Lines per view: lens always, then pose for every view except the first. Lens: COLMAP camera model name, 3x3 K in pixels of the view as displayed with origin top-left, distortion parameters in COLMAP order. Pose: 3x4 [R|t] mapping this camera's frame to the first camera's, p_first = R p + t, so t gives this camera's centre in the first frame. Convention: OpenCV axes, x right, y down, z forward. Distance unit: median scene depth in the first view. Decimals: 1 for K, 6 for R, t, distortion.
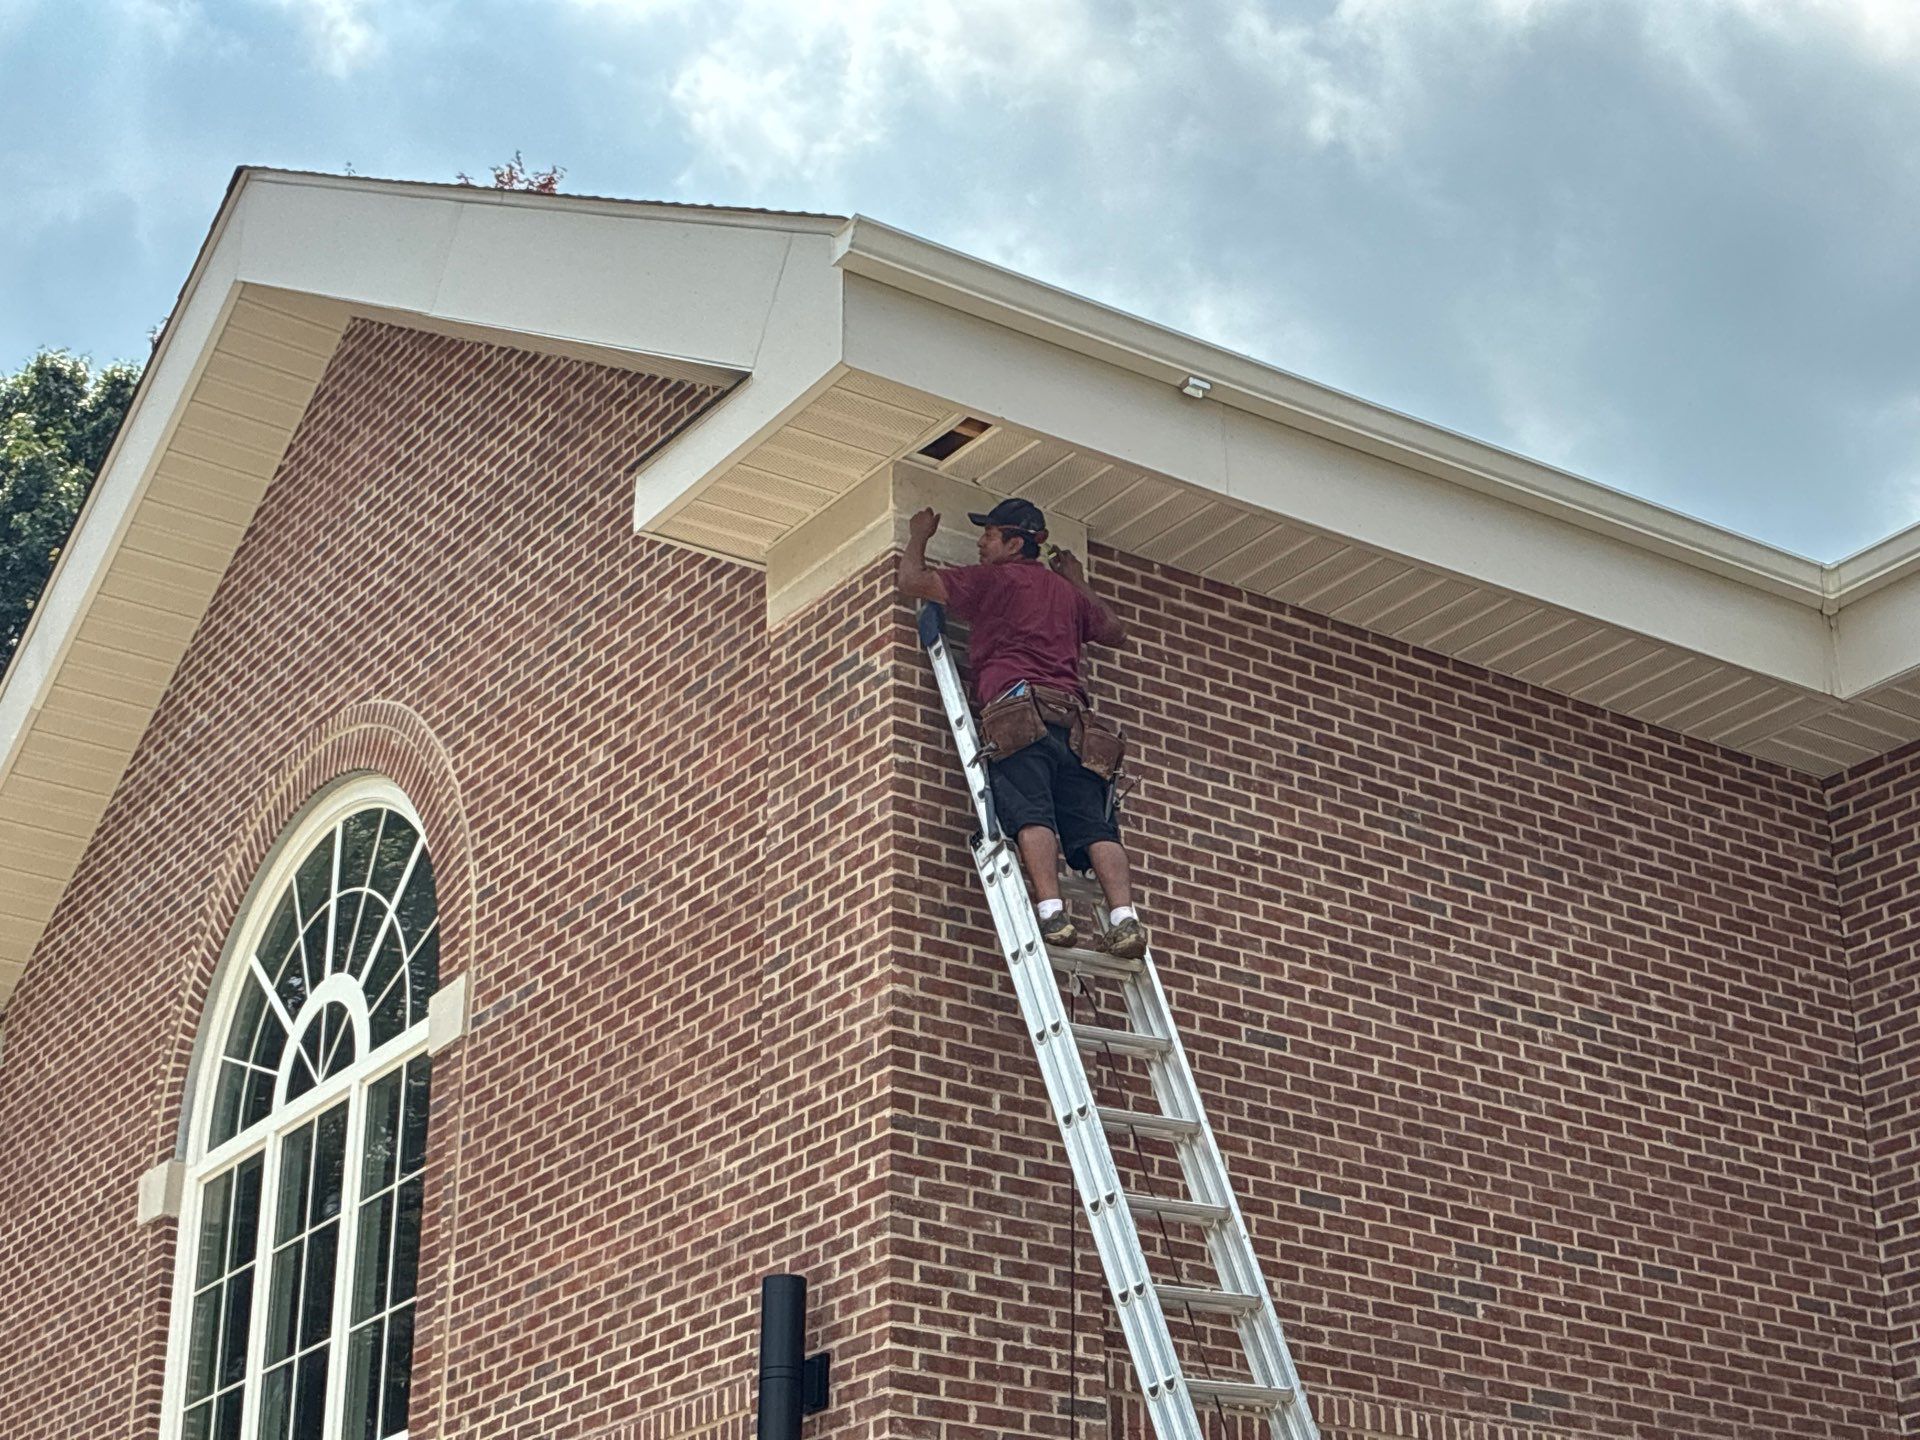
lens RADIAL K [[3762.4, 0, 960.0], [0, 3762.4, 720.0], [0, 0, 1]] dist [0.333868, -1.963039]
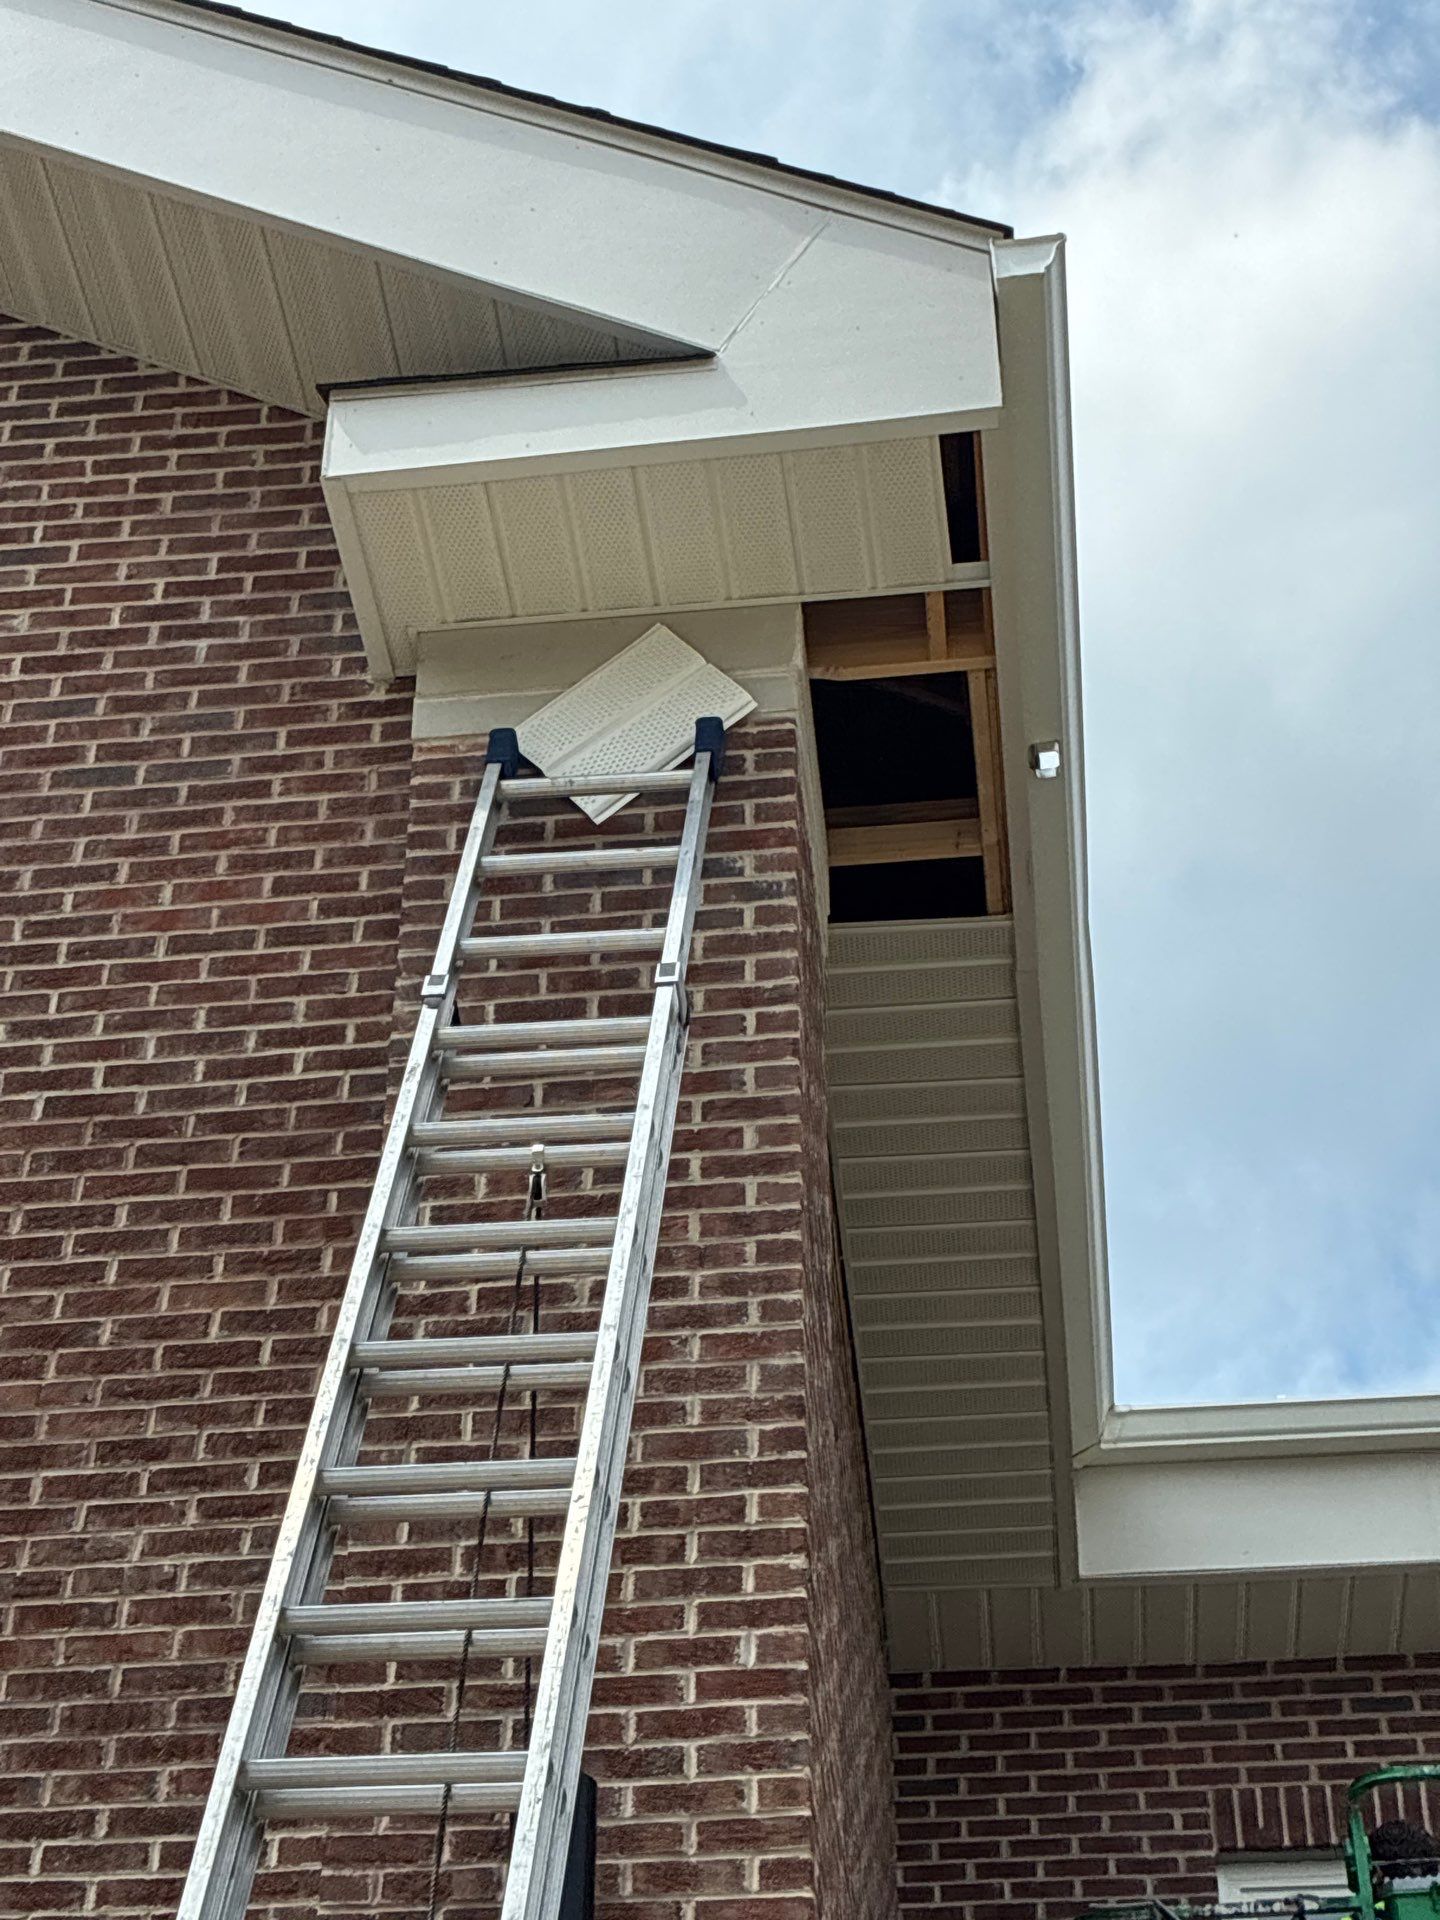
lens RADIAL K [[3762.4, 0, 720.0], [0, 3762.4, 960.0], [0, 0, 1]] dist [0.333868, -1.963039]
pose [[0.638264, 0.487016, 0.596183, -0.366974], [-0.308929, 0.871394, -0.381098, 0.223003], [-0.705111, 0.059063, 0.706633, 0.568940]]
